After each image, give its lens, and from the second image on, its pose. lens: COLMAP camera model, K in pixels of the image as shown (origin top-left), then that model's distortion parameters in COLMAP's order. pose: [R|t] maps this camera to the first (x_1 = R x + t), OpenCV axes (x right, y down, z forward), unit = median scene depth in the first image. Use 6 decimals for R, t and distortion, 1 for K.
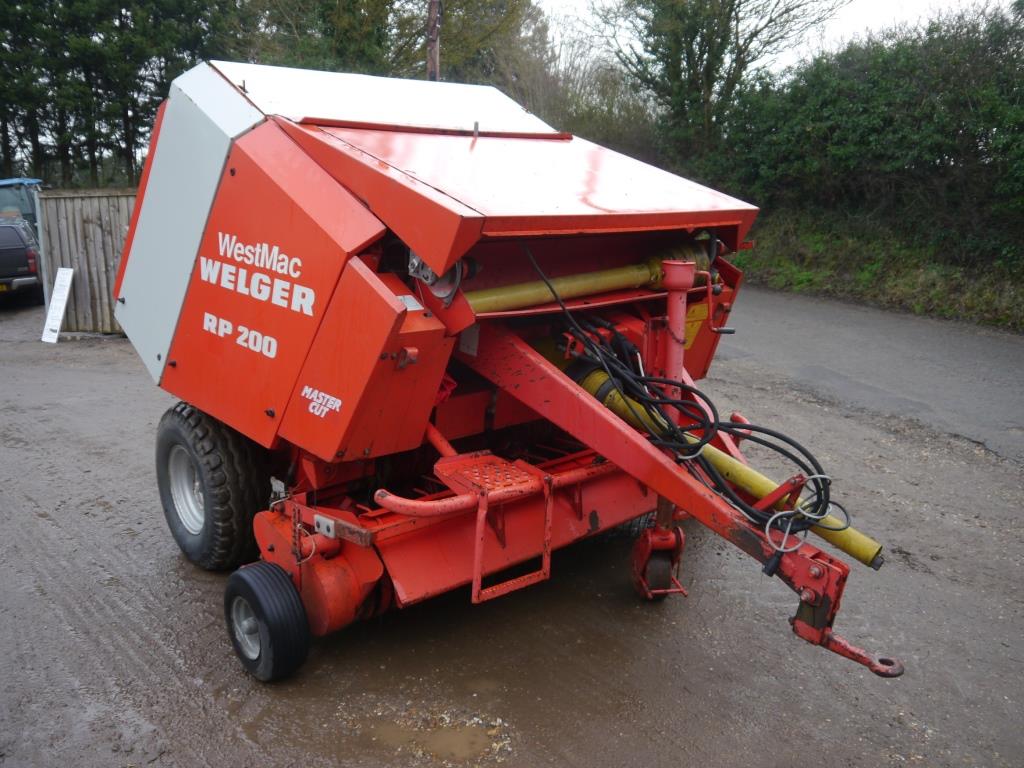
lens RADIAL K [[843.0, 0, 512.0], [0, 843.0, 384.0], [0, 0, 1]] dist [-0.033504, 0.002359]
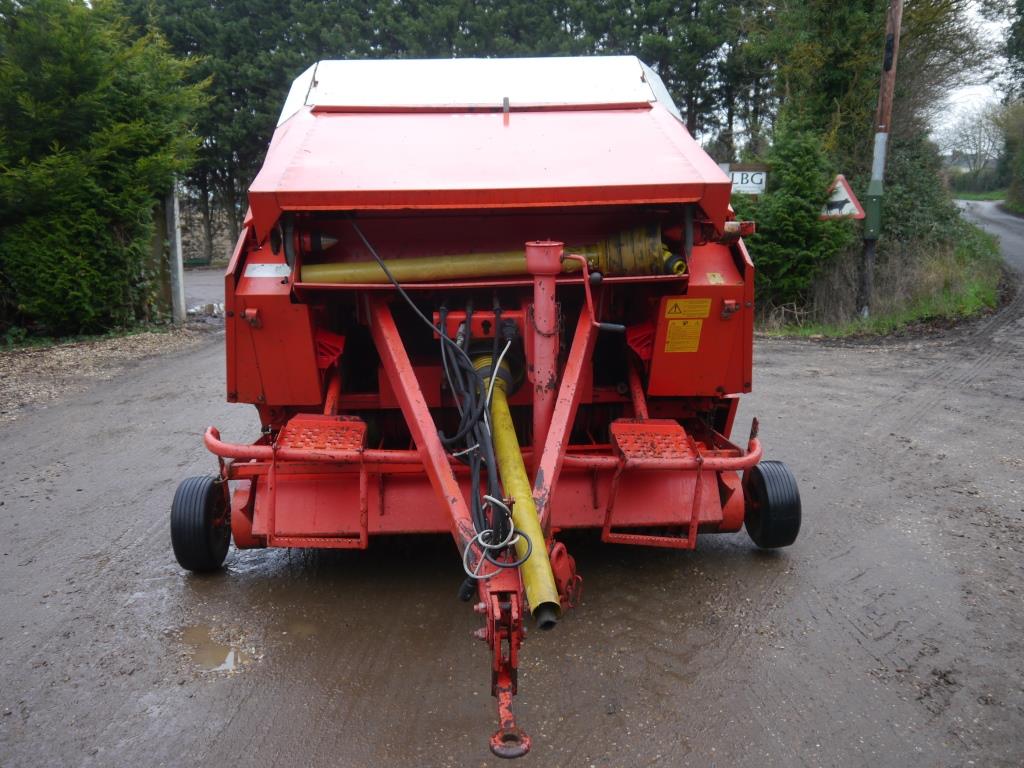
lens RADIAL K [[843.0, 0, 512.0], [0, 843.0, 384.0], [0, 0, 1]] dist [-0.033504, 0.002359]
pose [[0.775792, 0.136581, -0.616030, 0.719154], [-0.124516, 0.990232, 0.062737, -0.048530], [0.618581, 0.028035, 0.785221, 0.281488]]
